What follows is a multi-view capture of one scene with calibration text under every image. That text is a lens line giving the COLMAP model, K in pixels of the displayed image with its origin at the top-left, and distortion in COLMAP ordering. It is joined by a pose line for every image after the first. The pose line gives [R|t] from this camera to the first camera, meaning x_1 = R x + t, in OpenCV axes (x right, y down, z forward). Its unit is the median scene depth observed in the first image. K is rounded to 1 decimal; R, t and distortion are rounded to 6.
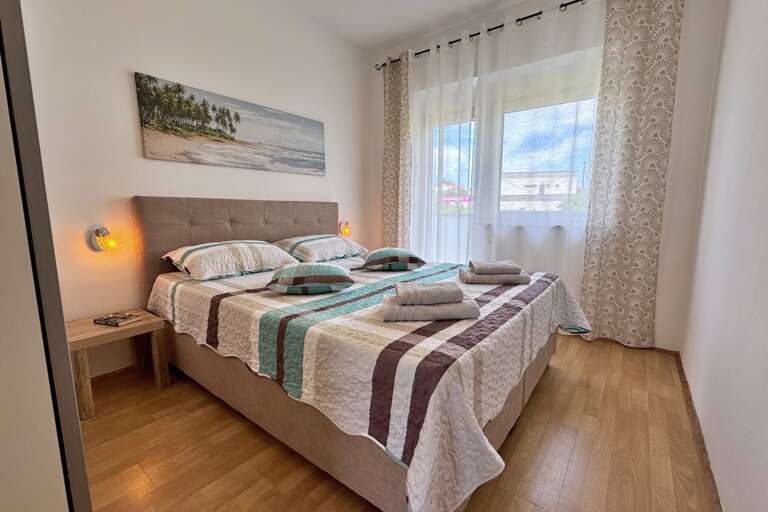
lens RADIAL K [[323.3, 0, 384.0], [0, 323.3, 256.0], [0, 0, 1]] dist [0.000286, 0.000018]
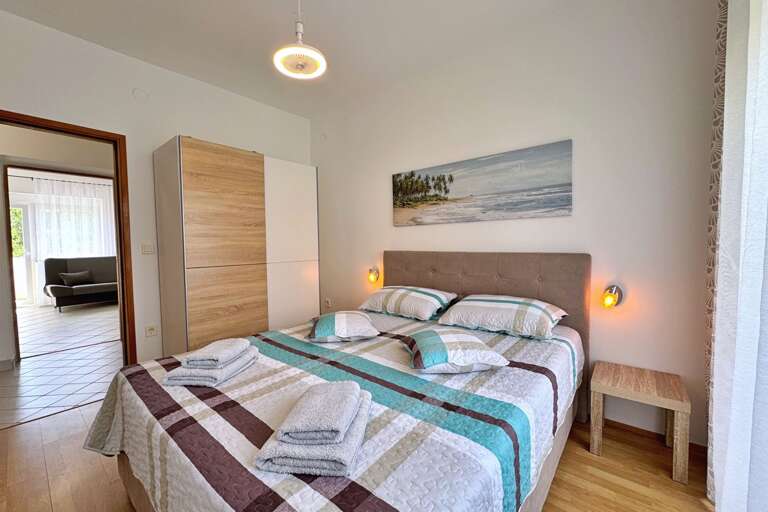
lens RADIAL K [[305.6, 0, 366.2], [0, 305.6, 255.3], [0, 0, 1]] dist [0.000552, -0.000043]
pose [[-0.050922, 0.051257, -0.997386, 0.651440], [-0.118382, 0.991331, 0.056990, -0.199713], [0.991662, 0.120975, -0.044412, 0.817710]]
